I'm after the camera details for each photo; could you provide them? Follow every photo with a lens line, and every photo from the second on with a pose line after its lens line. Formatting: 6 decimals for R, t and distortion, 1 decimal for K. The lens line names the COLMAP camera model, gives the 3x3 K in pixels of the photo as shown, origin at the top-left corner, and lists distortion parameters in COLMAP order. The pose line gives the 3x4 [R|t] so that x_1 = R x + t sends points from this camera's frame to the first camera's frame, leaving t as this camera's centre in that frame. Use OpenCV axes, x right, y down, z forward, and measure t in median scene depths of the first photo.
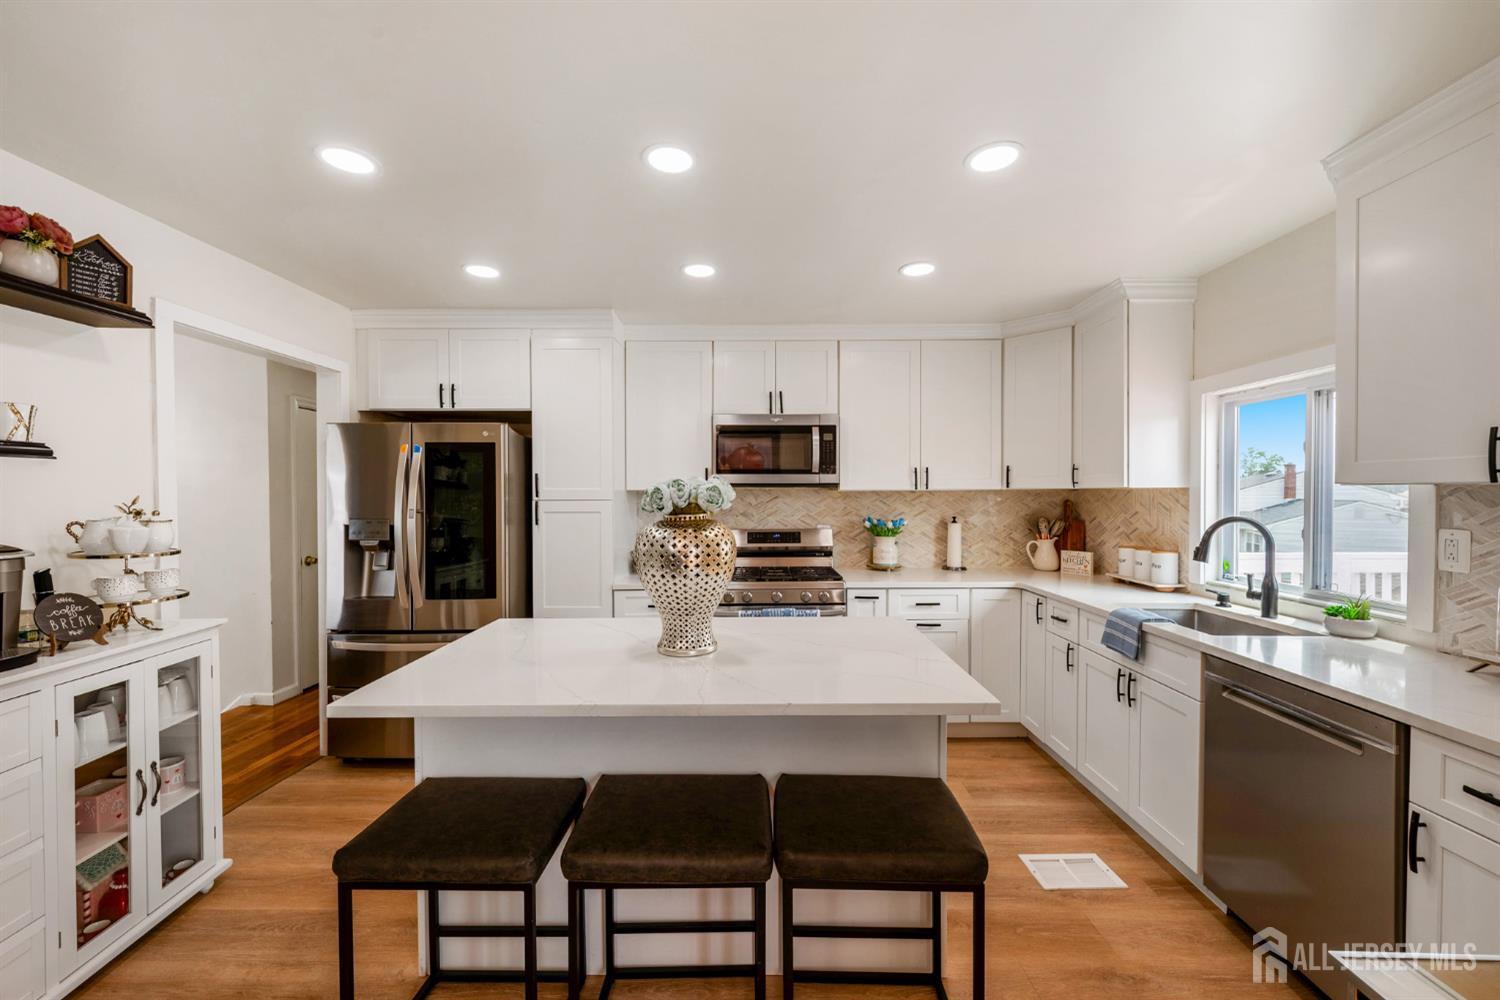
lens RADIAL K [[594.7, 0, 760.6], [0, 594.7, 500.5], [0, 0, 1]] dist [-0.000347, 0.000765]
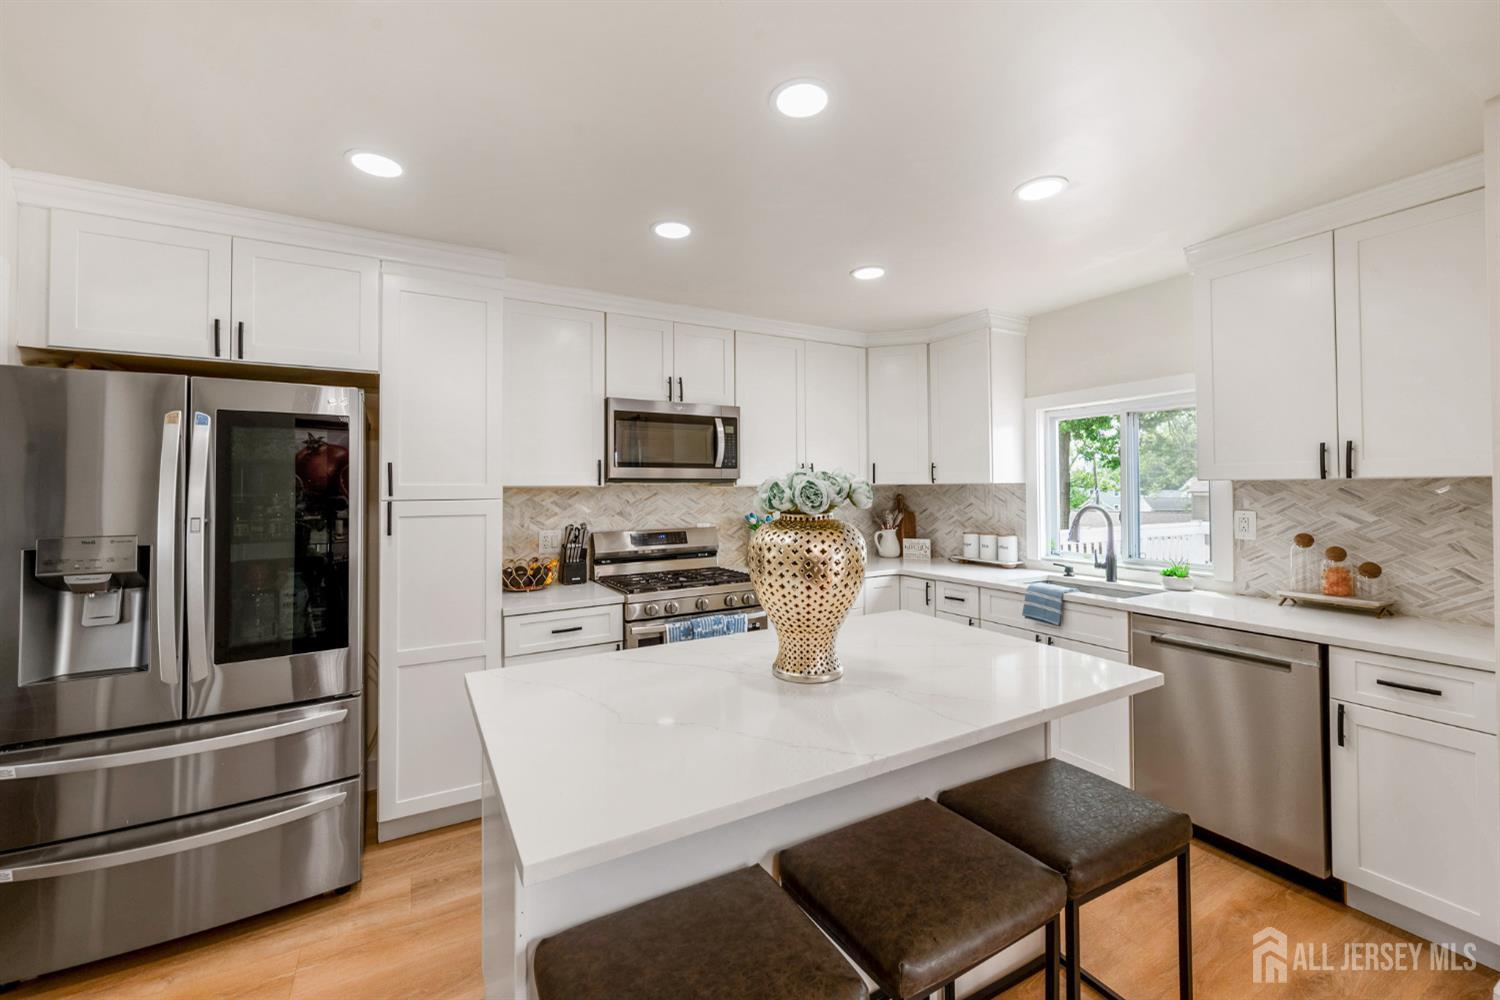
lens RADIAL K [[594.7, 0, 751.3], [0, 594.7, 486.7], [0, 0, 1]] dist [-0.000347, 0.000765]
pose [[0.870921, -0.002079, 0.491419, -0.369508], [0.010902, 0.999827, -0.015090, -0.001867], [-0.491303, 0.018499, 0.870792, 0.181902]]
